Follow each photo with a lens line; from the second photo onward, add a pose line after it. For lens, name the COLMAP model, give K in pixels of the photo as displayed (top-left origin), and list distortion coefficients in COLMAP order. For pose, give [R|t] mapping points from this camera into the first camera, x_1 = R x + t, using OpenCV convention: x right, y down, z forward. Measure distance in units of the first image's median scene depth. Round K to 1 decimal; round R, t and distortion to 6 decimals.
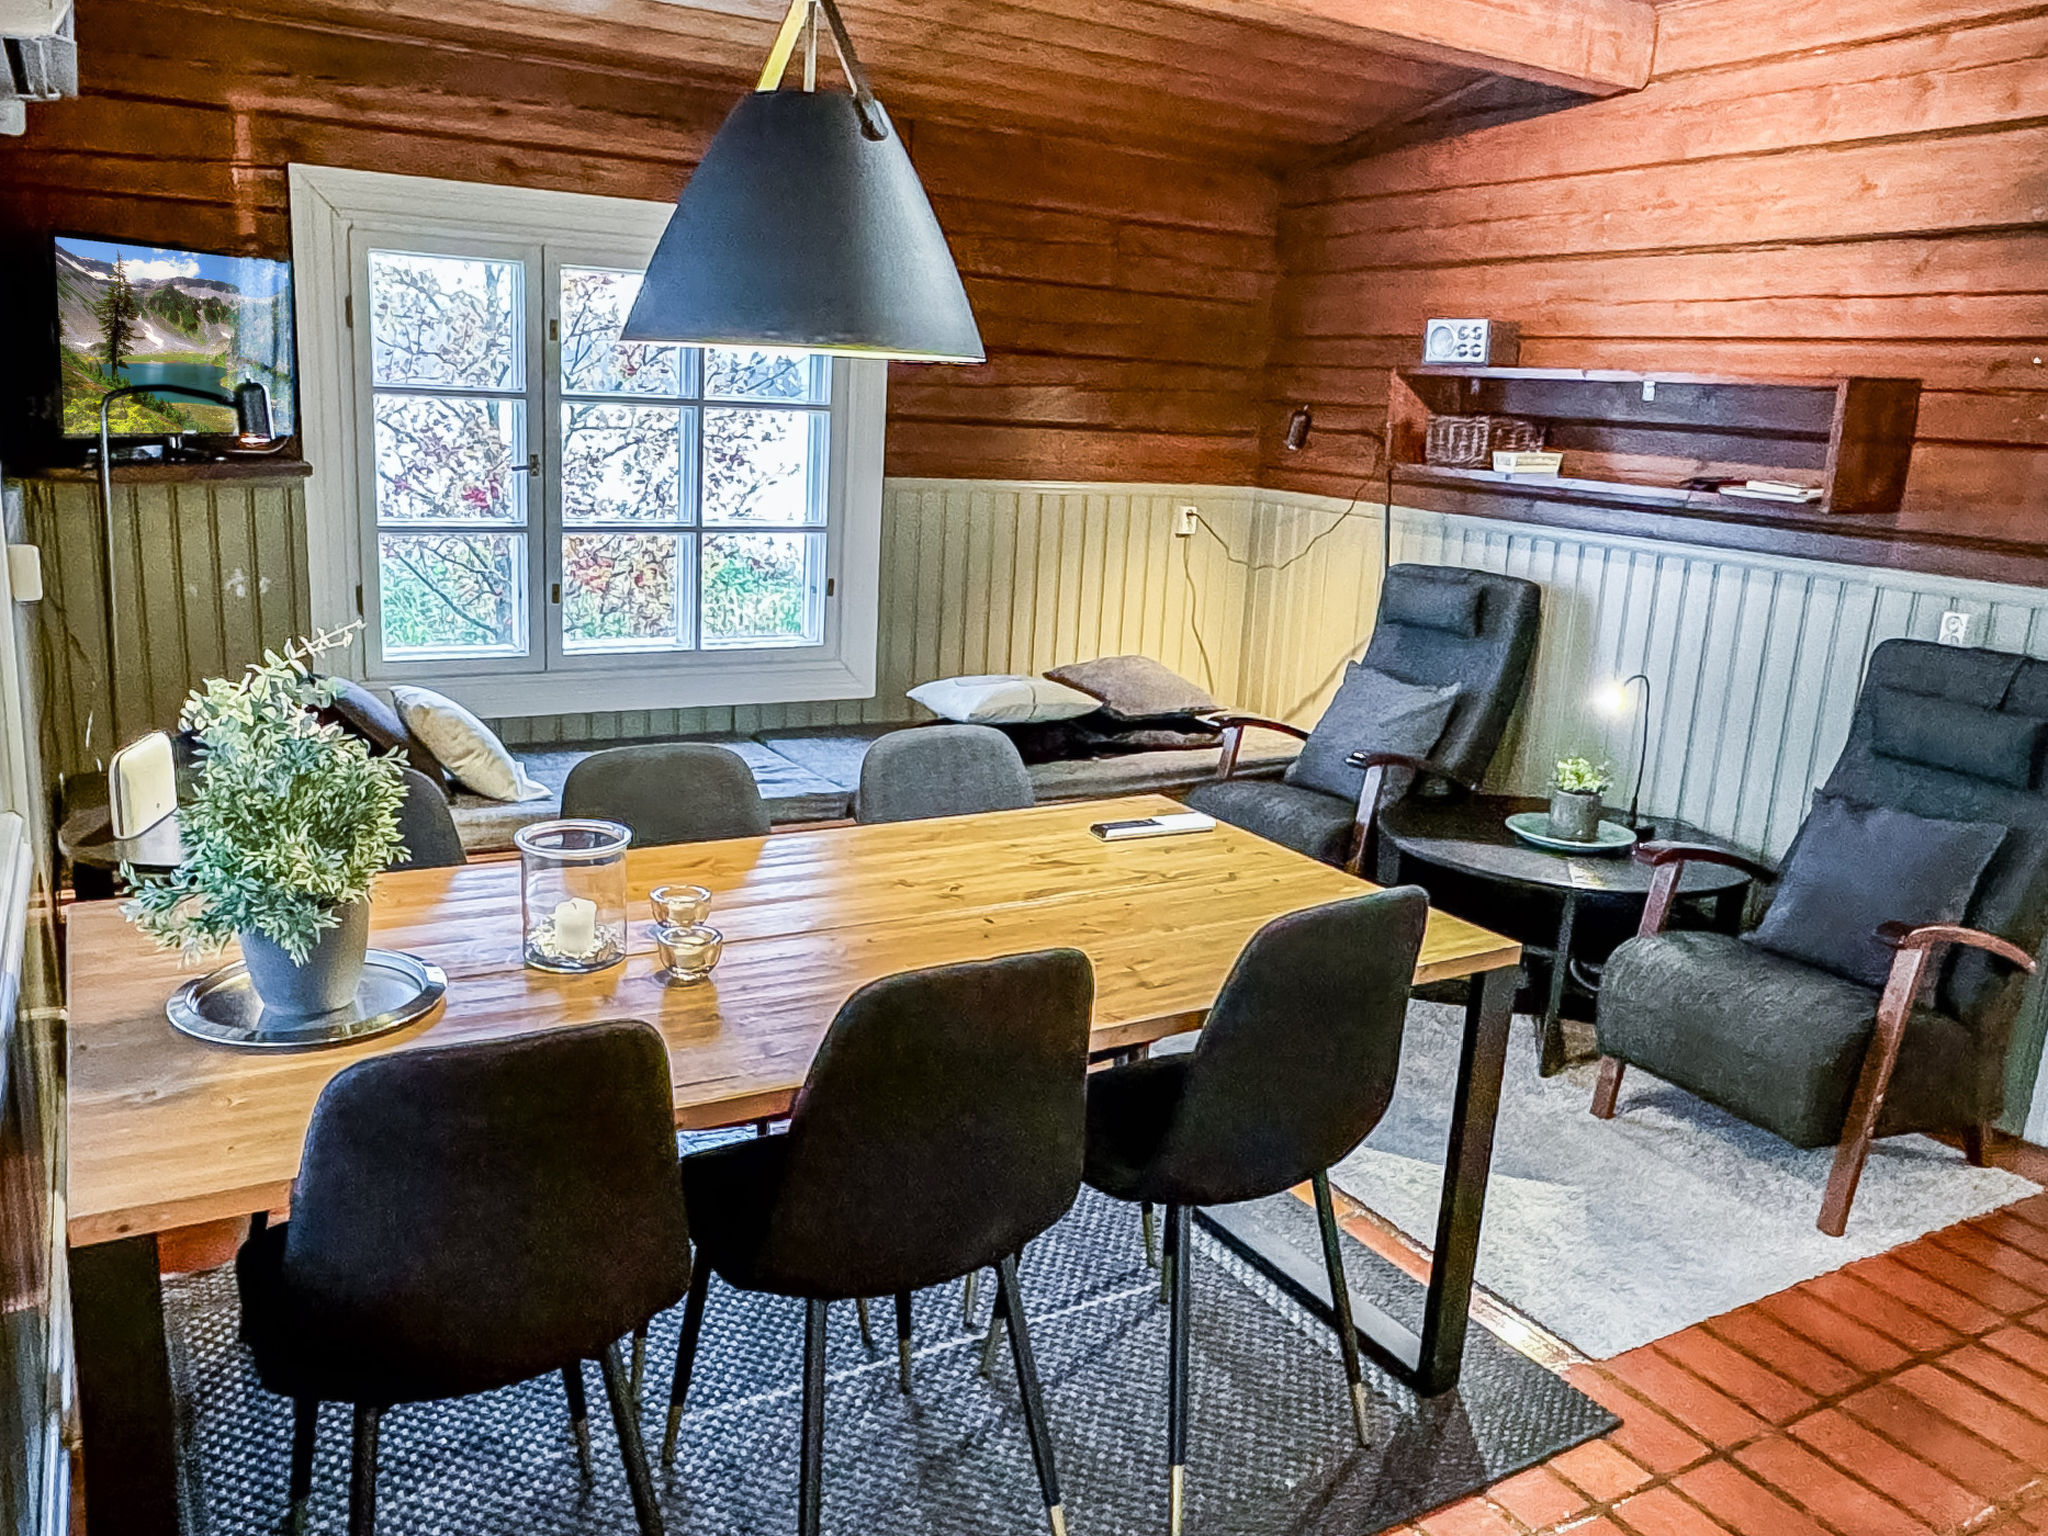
lens RADIAL K [[1552.5, 0, 1020.8], [0, 1552.5, 760.6], [0, 0, 1]] dist [-0.008828, 0.002123]
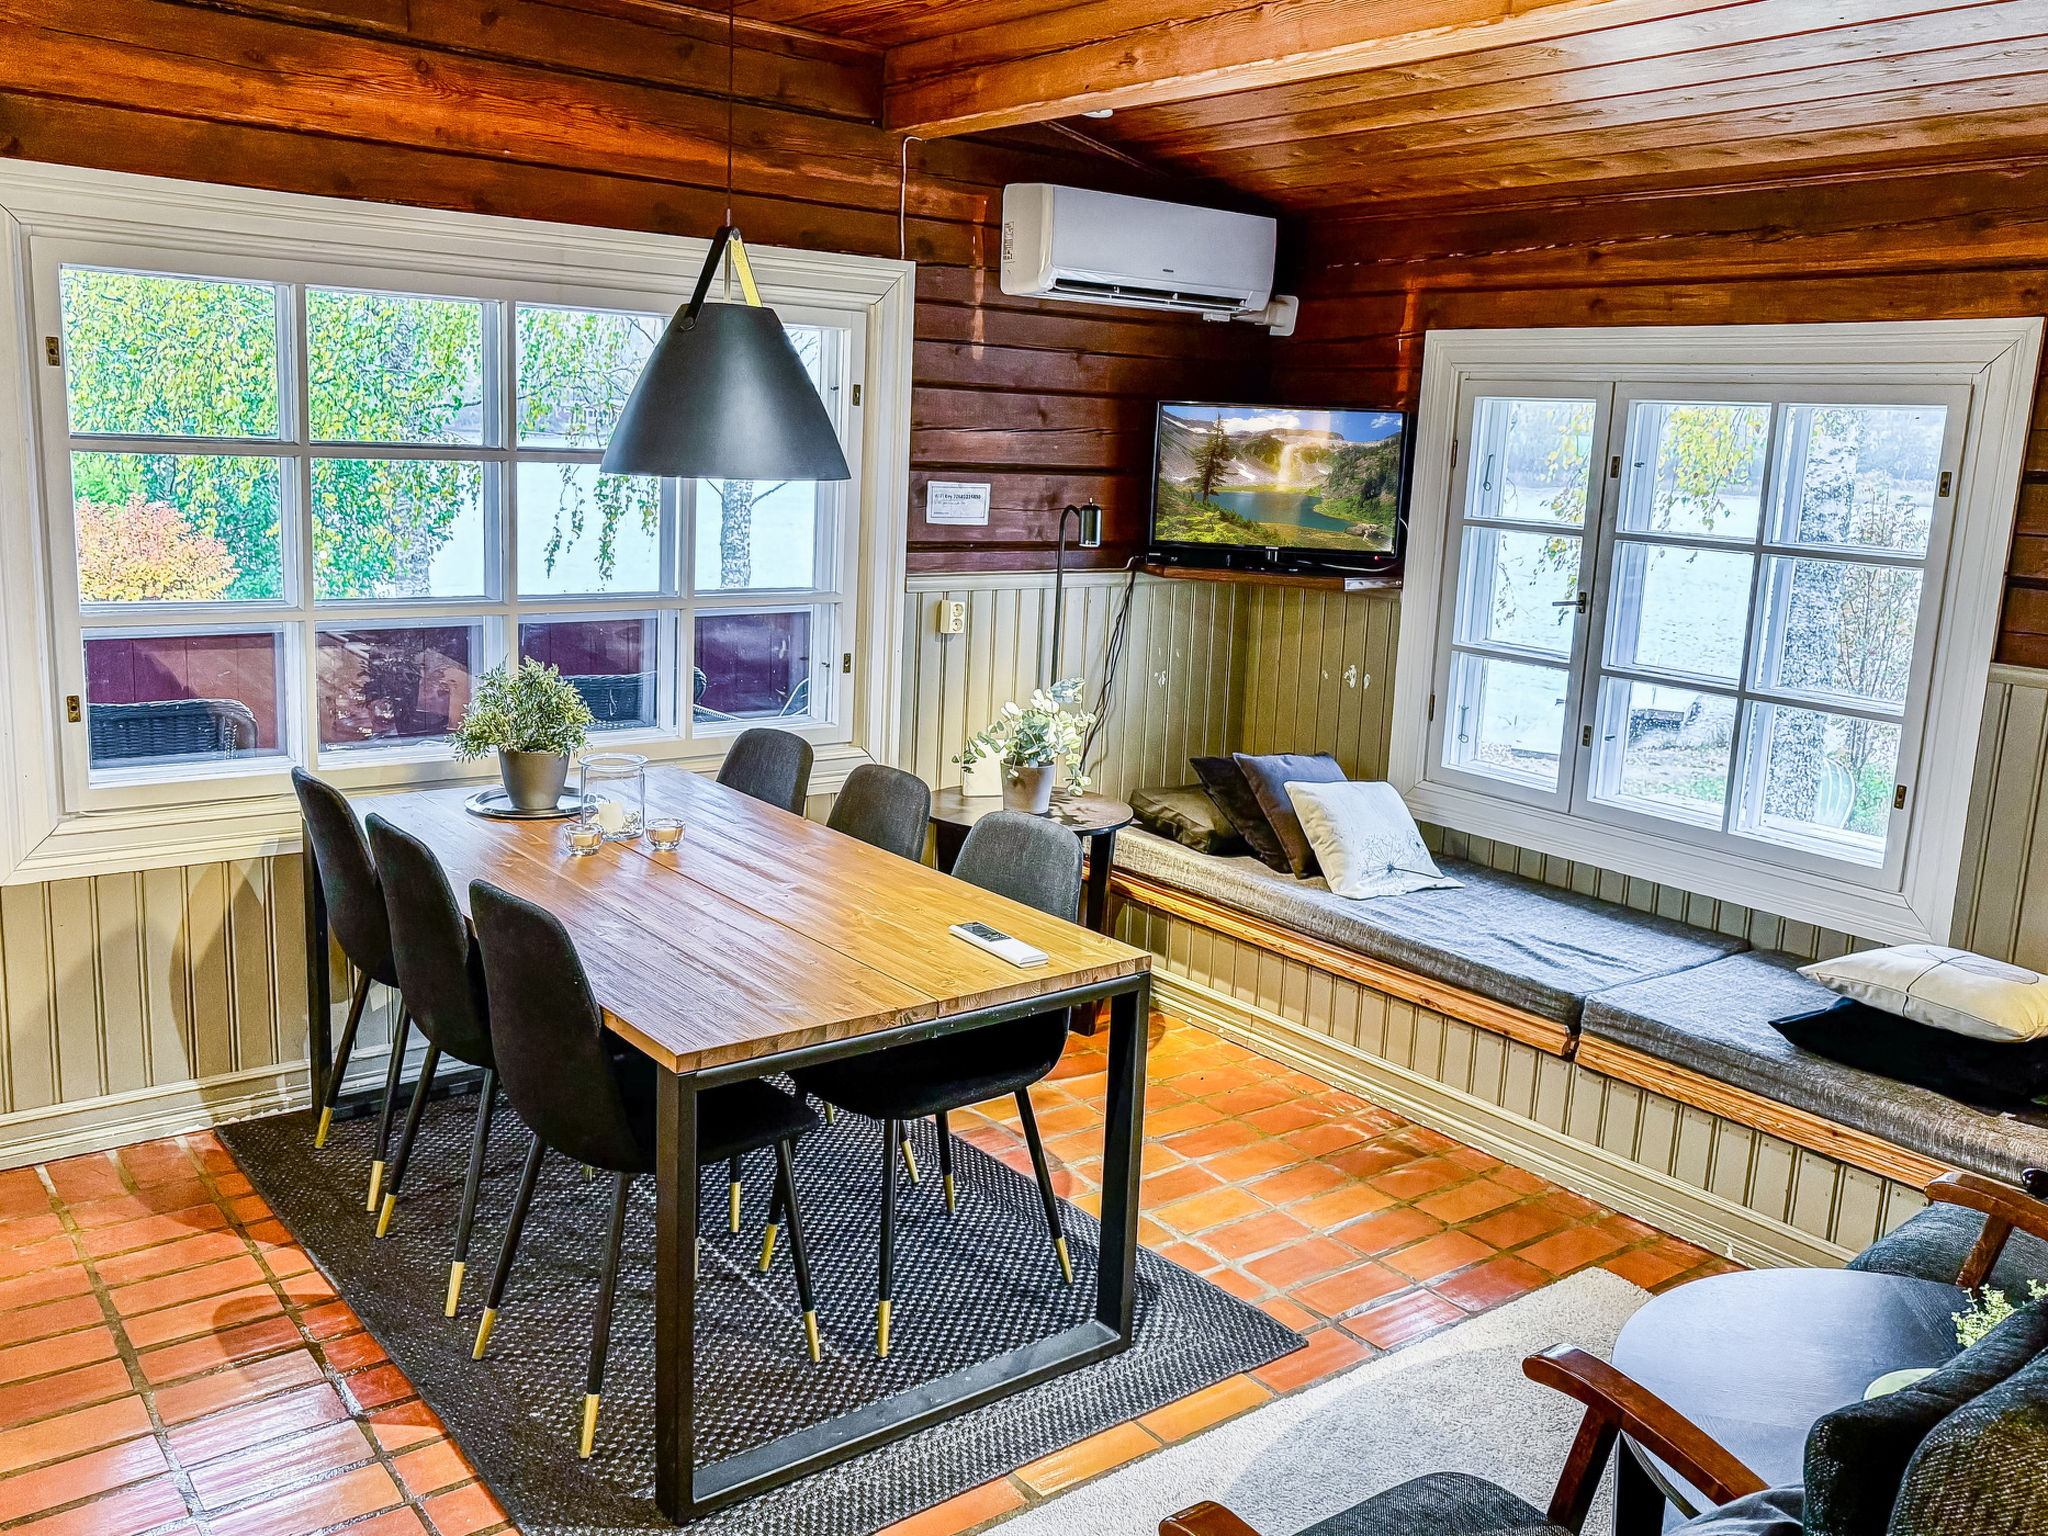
lens RADIAL K [[1690.3, 0, 1022.7], [0, 1690.3, 763.8], [0, 0, 1]] dist [0.001528, 0.000244]
pose [[0.132025, 0.153817, -0.979239, 0.758570], [-0.268393, 0.956533, 0.114064, -0.130006], [0.954219, 0.247762, 0.167570, 0.552045]]
